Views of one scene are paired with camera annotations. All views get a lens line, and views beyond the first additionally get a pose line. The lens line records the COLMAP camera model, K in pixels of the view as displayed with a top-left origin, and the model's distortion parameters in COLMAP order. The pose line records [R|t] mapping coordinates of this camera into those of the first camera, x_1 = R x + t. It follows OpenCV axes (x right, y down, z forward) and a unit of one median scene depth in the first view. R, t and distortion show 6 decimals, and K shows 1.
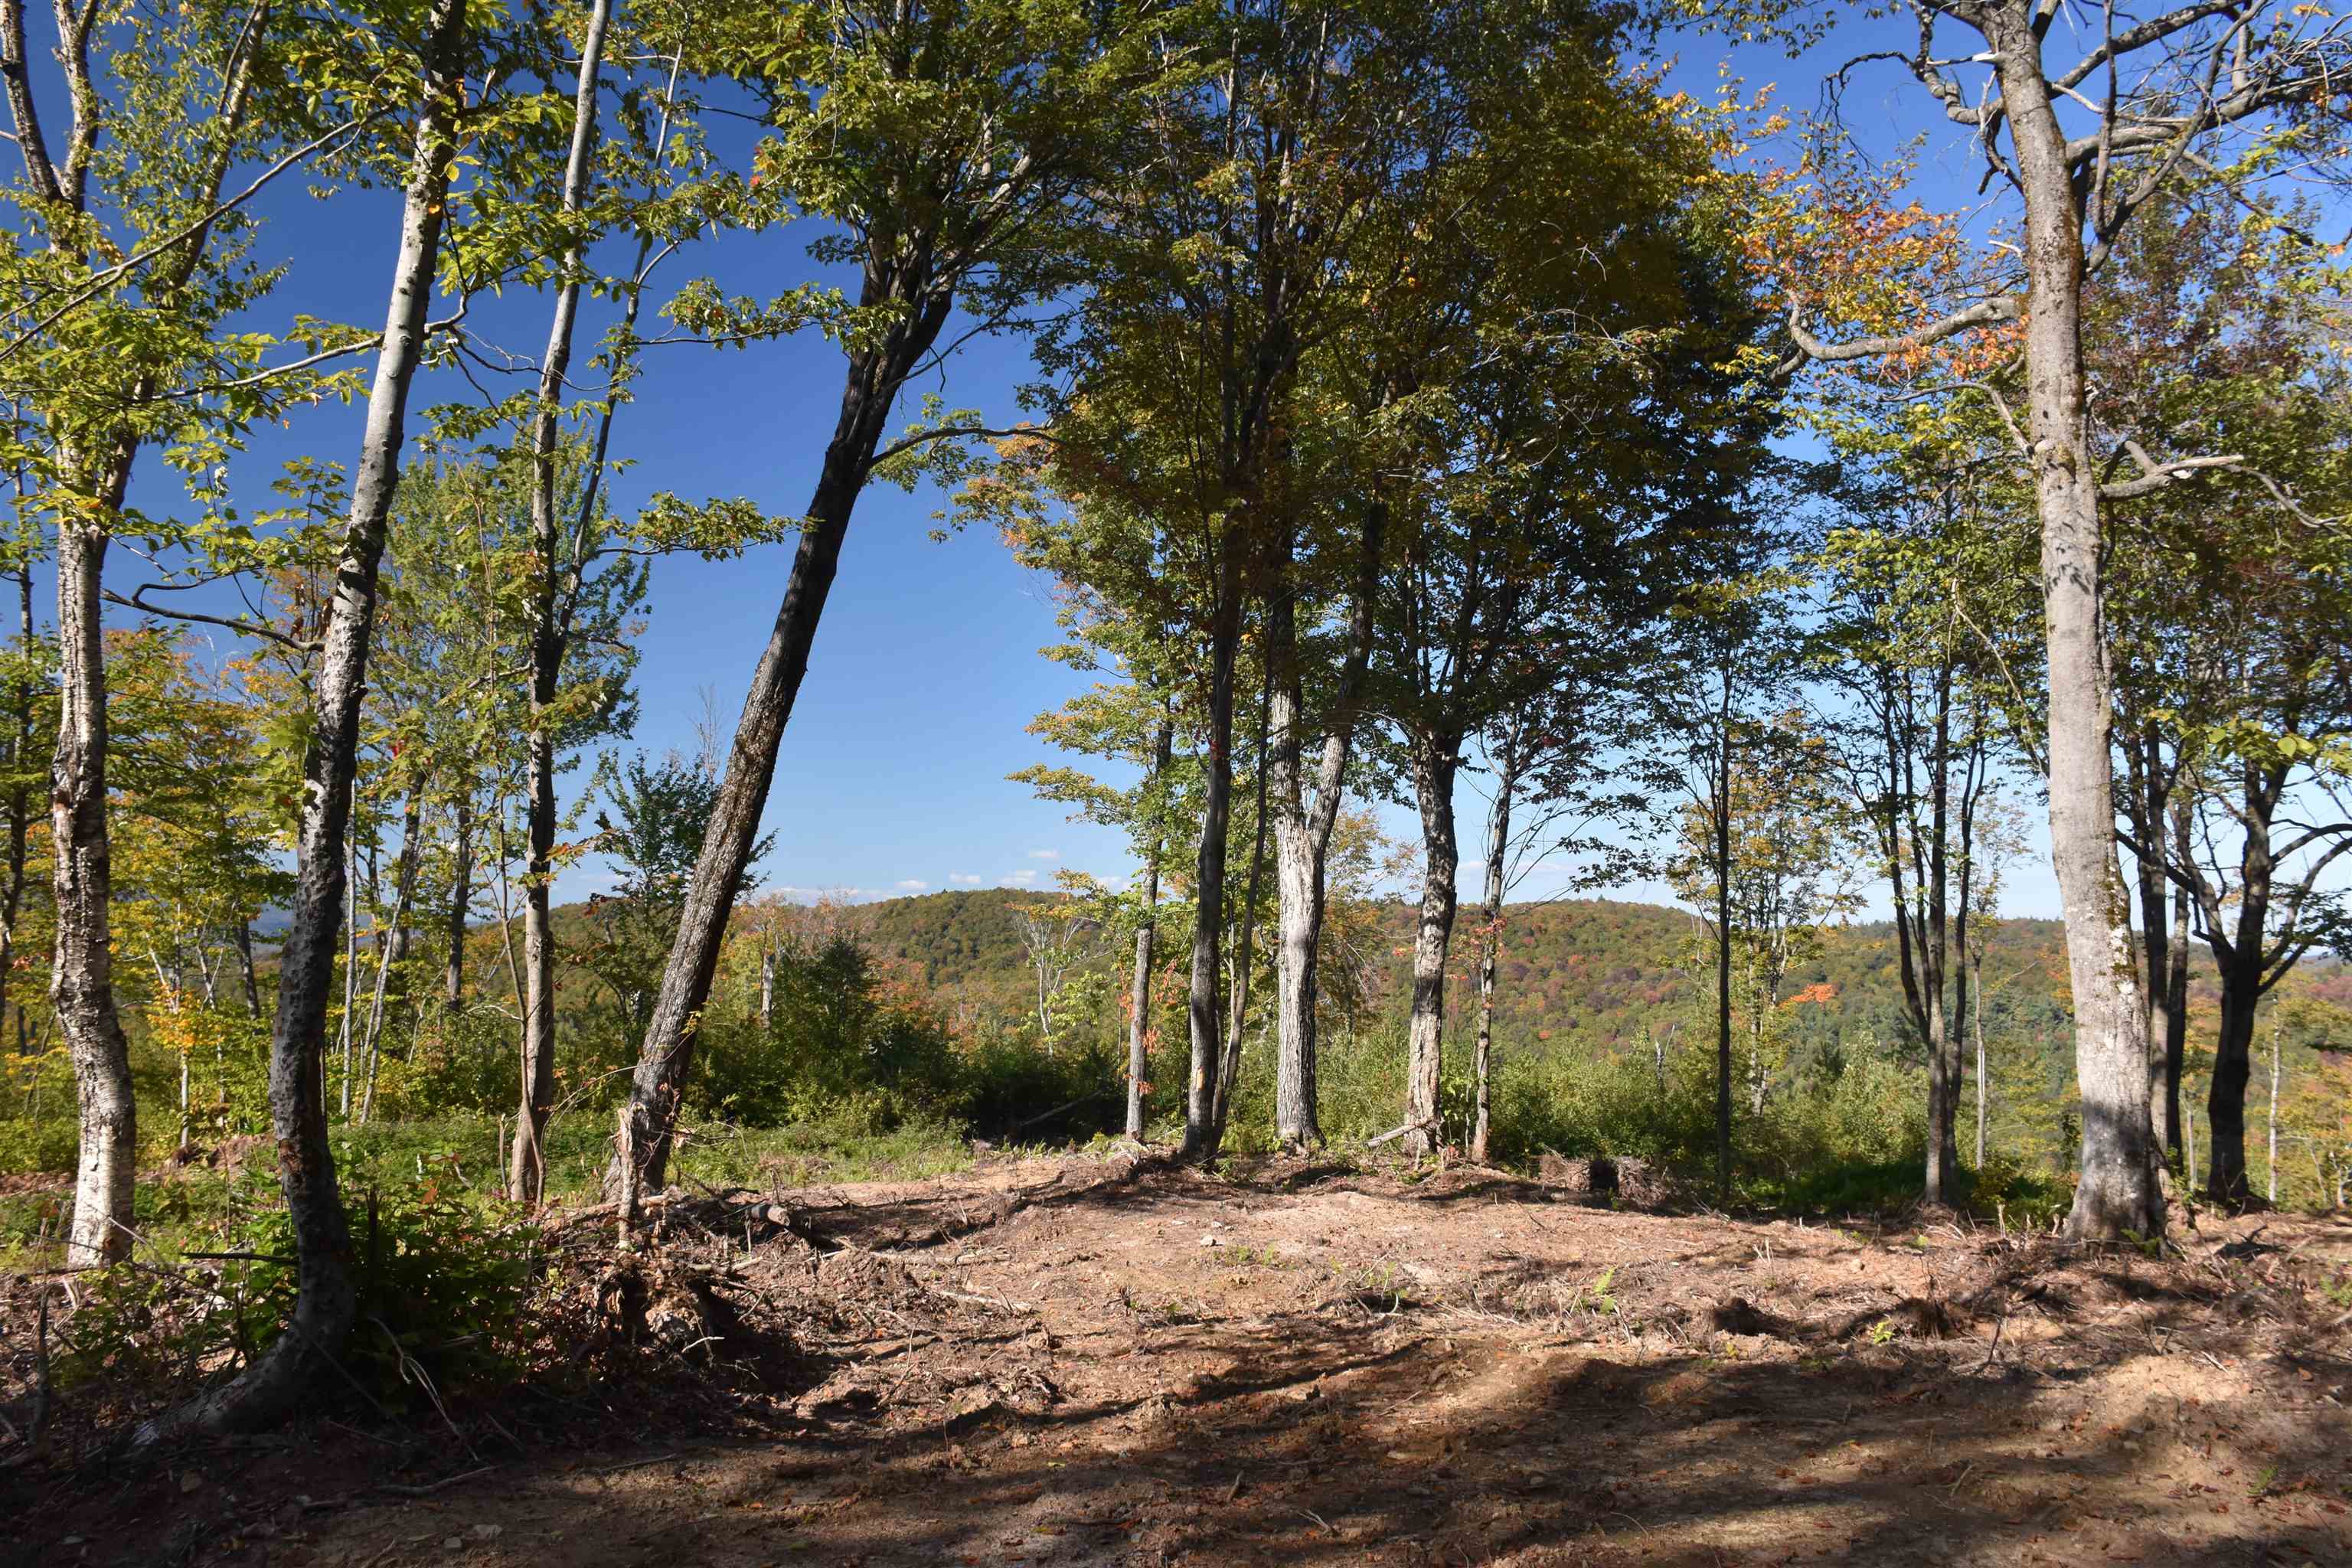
lens RADIAL K [[1819.8, 0, 1176.2], [0, 1819.8, 792.8], [0, 0, 1]] dist [-0.154060, 0.105914]
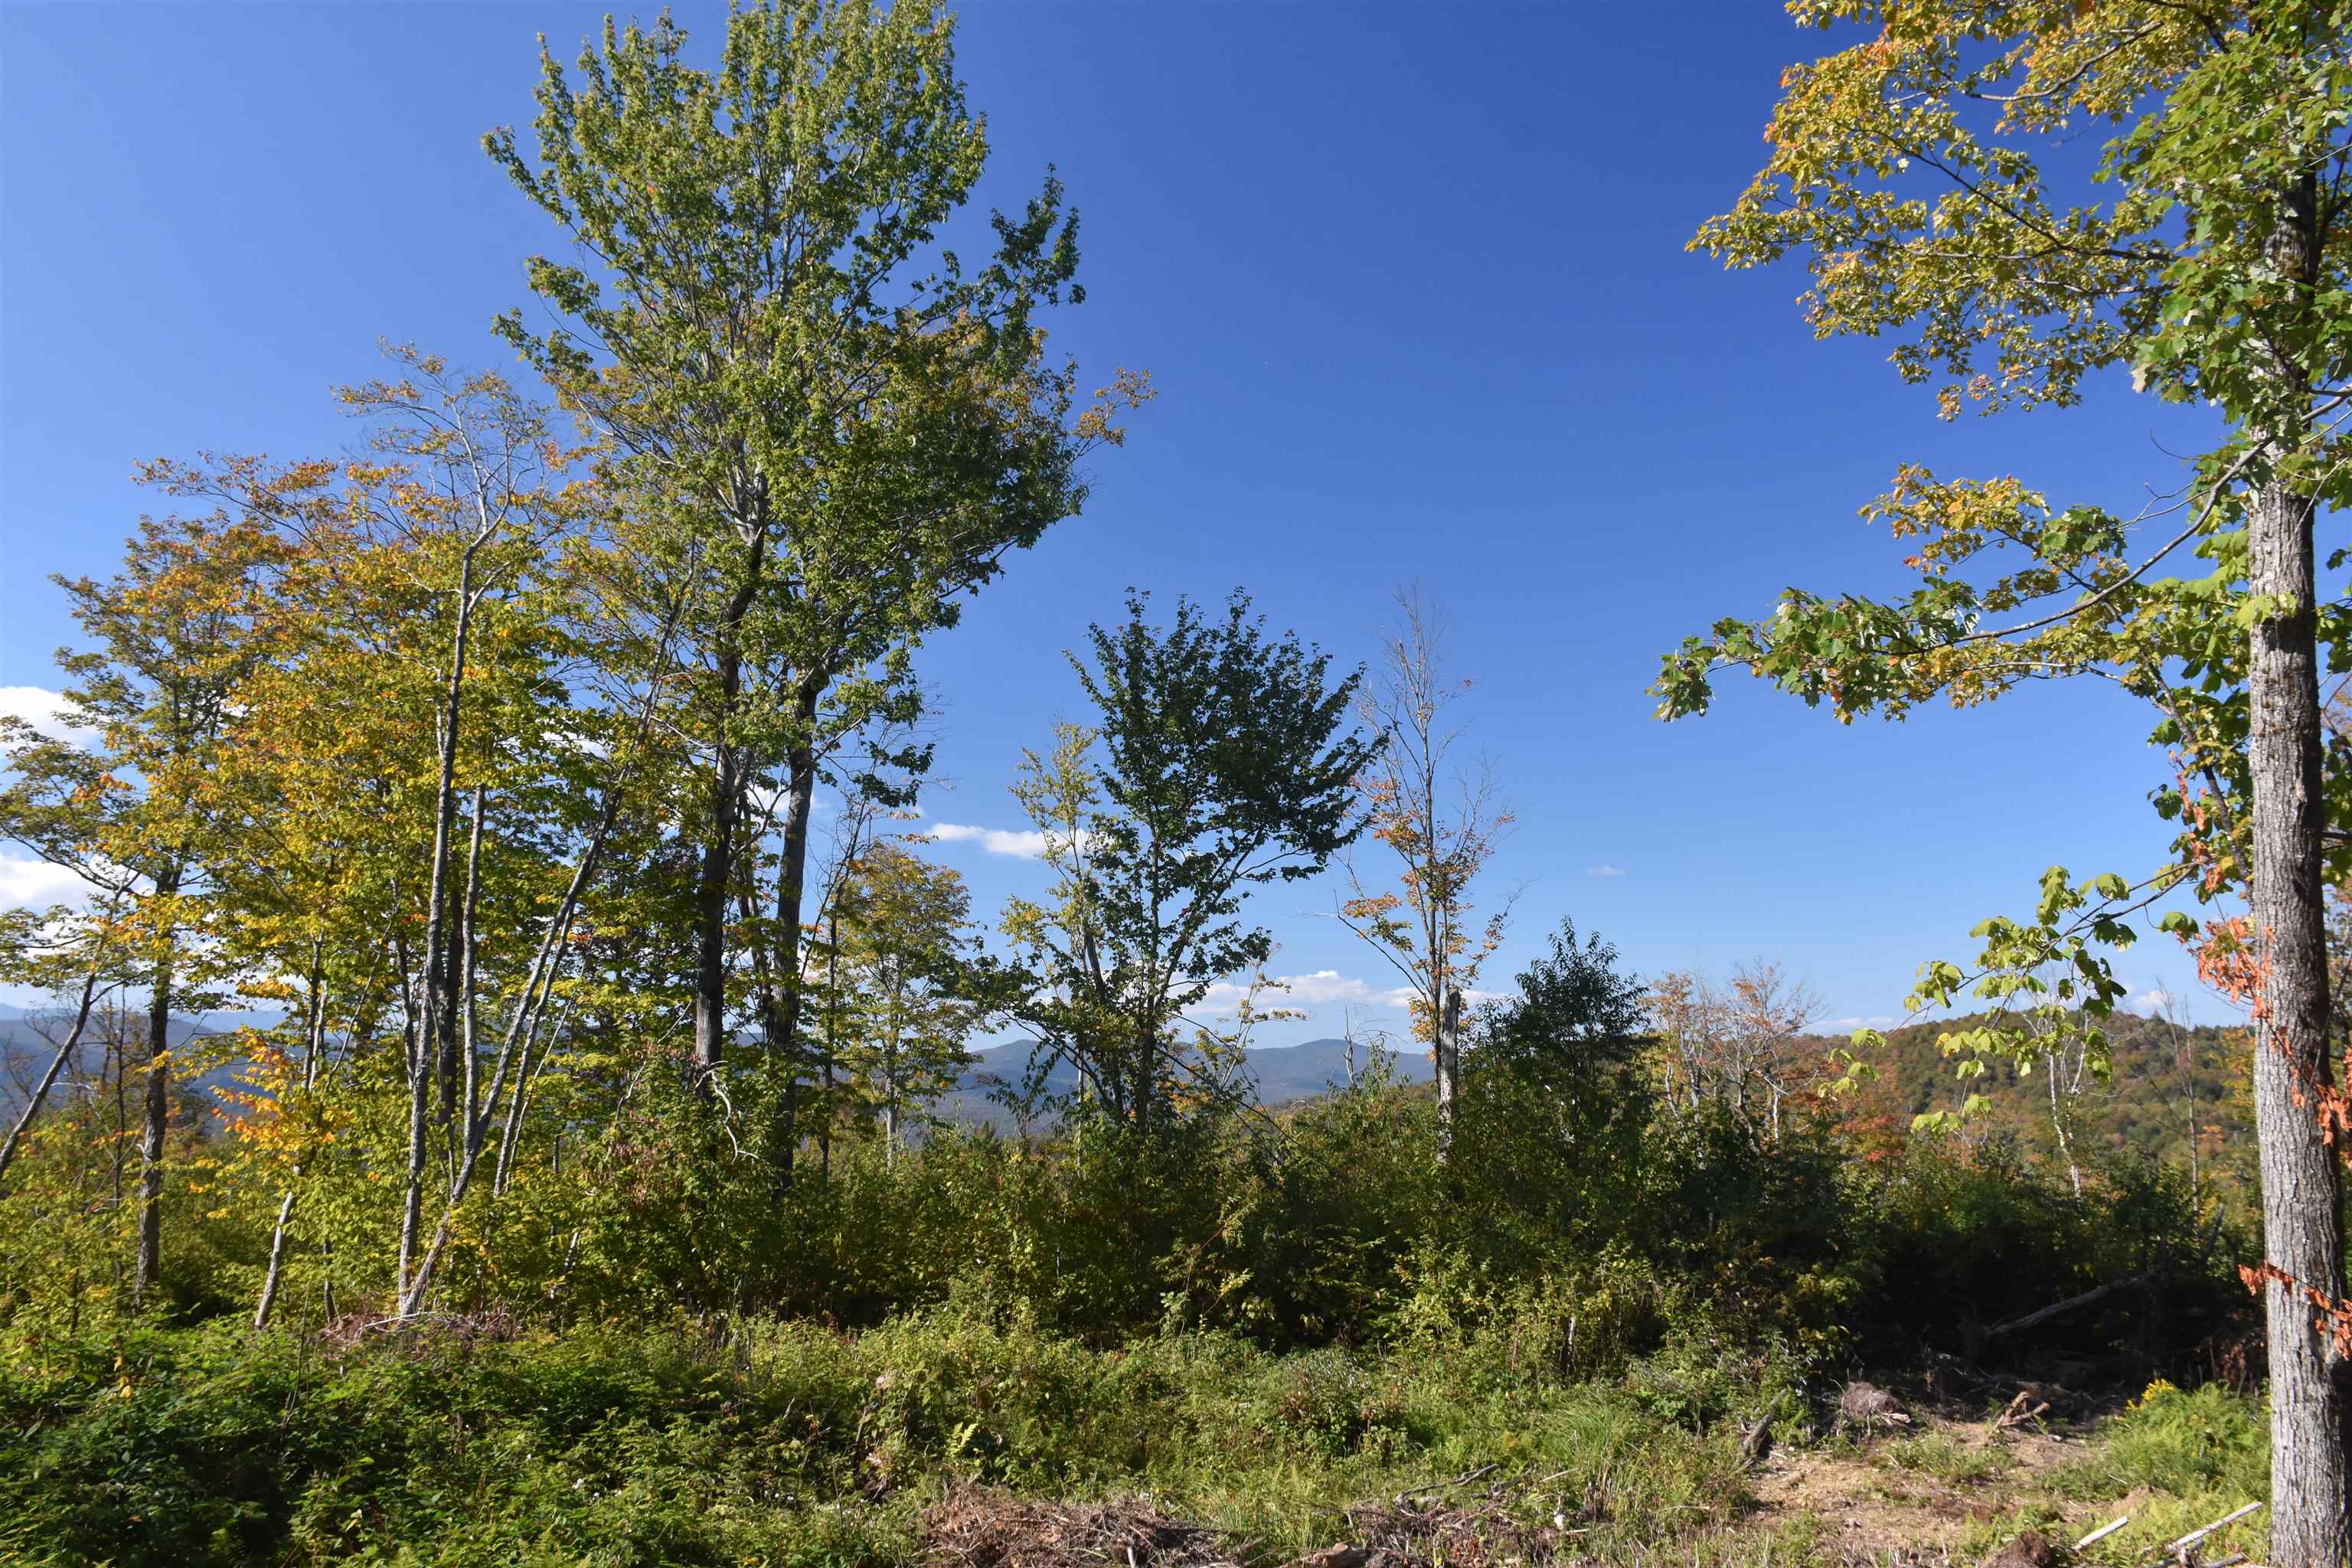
lens RADIAL K [[1819.8, 0, 1176.2], [0, 1819.8, 792.8], [0, 0, 1]] dist [-0.154060, 0.105914]
pose [[0.851738, -0.087922, -0.516538, -0.018332], [0.047908, 0.994759, -0.090325, 0.081321], [0.521773, 0.052187, 0.851487, 0.549919]]
